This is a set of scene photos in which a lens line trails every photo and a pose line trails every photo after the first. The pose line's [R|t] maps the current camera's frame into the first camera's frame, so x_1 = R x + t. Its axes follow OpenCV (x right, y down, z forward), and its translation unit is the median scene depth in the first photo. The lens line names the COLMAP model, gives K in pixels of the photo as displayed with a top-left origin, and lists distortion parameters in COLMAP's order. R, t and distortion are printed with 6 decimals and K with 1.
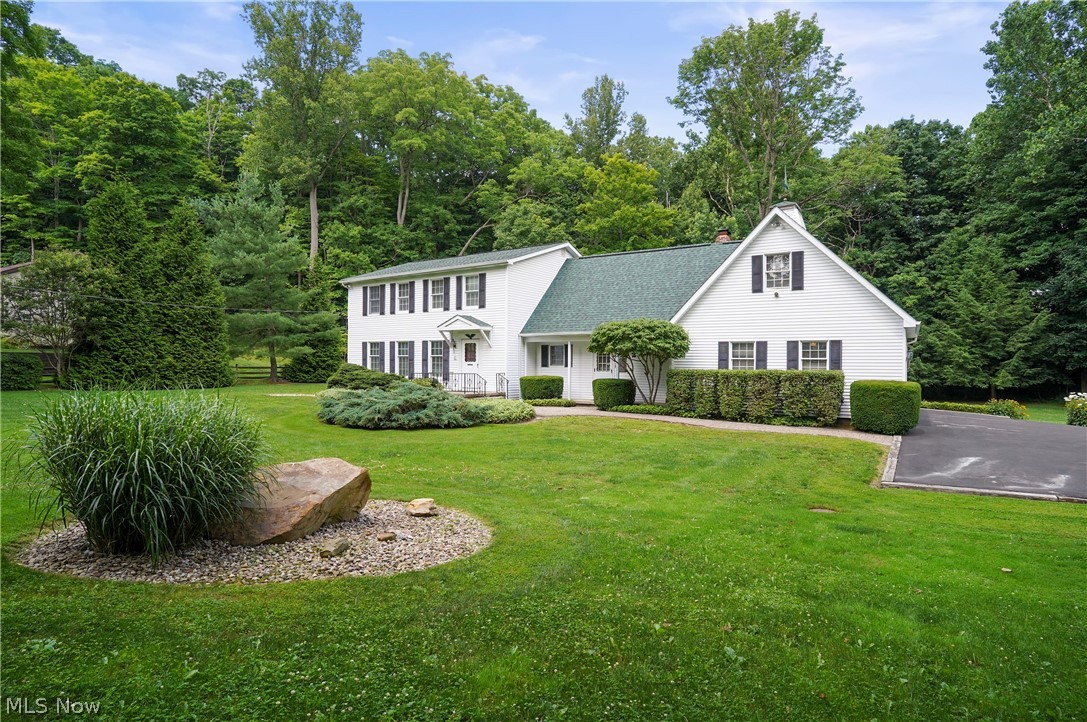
lens RADIAL K [[563.7, 0, 550.2], [0, 563.7, 366.6], [0, 0, 1]] dist [-0.030038, 0.013175]
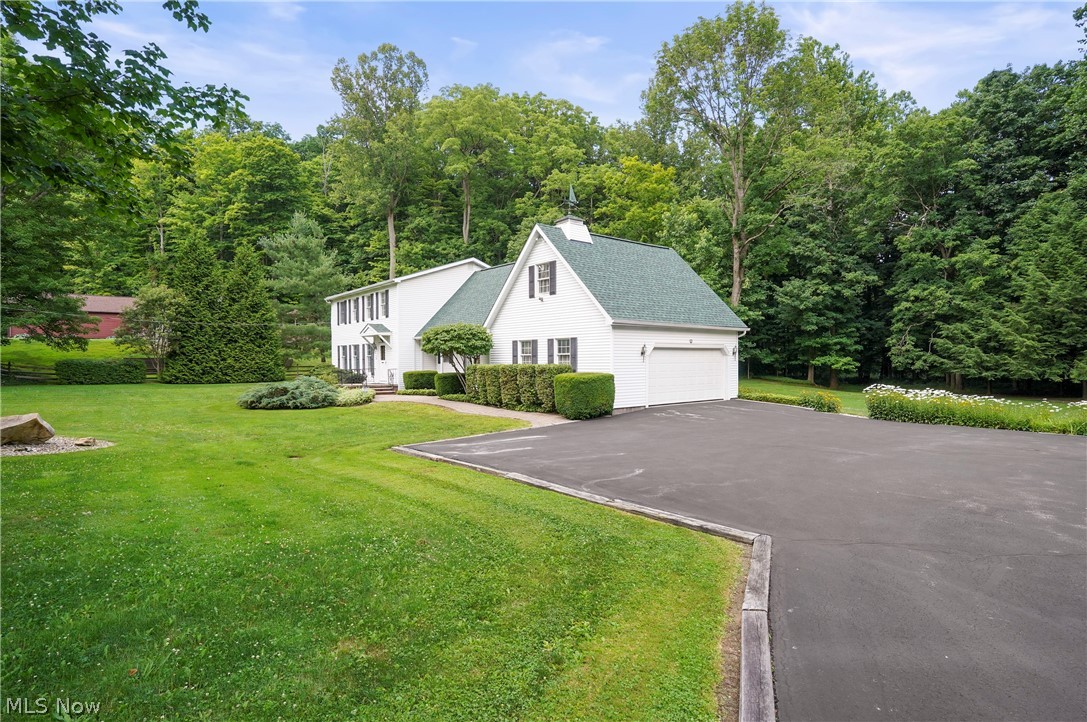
lens RADIAL K [[563.7, 0, 545.1], [0, 563.7, 369.0], [0, 0, 1]] dist [-0.030038, 0.013175]
pose [[0.954519, -0.009000, -0.298014, 0.282394], [0.012107, 0.999890, 0.008580, 0.002391], [0.297904, -0.011797, 0.954523, -0.043564]]
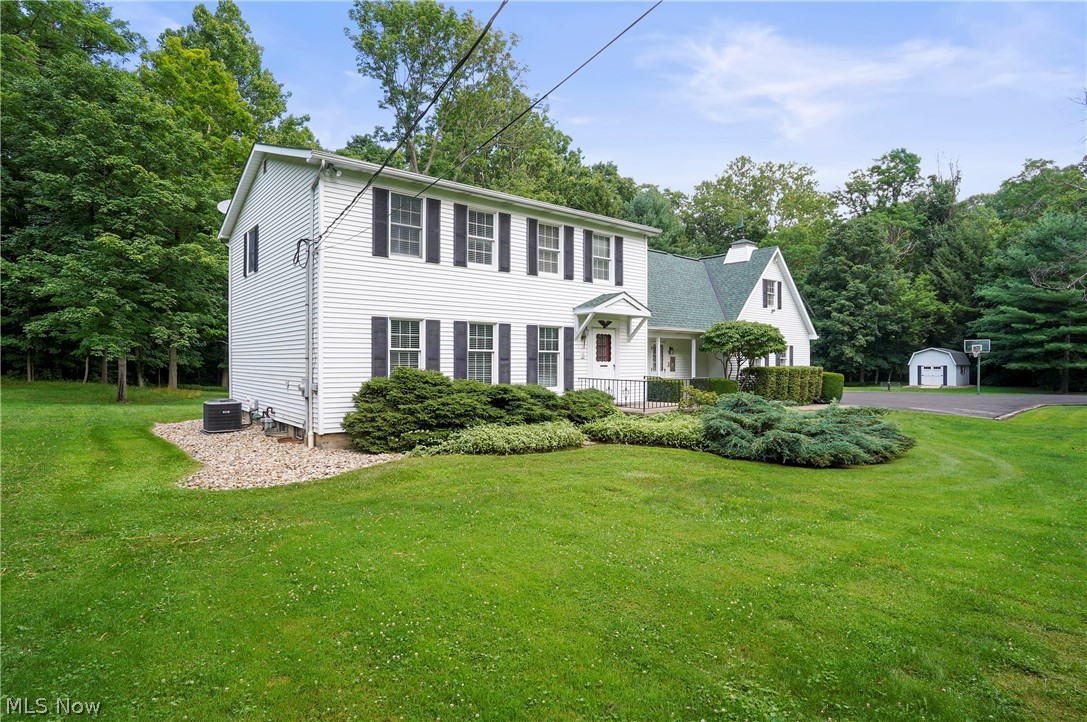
lens RADIAL K [[563.7, 0, 542.4], [0, 563.7, 360.6], [0, 0, 1]] dist [-0.030038, 0.013175]
pose [[0.286998, -0.010621, 0.957872, -0.399371], [0.001836, 0.999943, 0.010537, -0.008276], [-0.957929, -0.001265, 0.287001, 0.429673]]
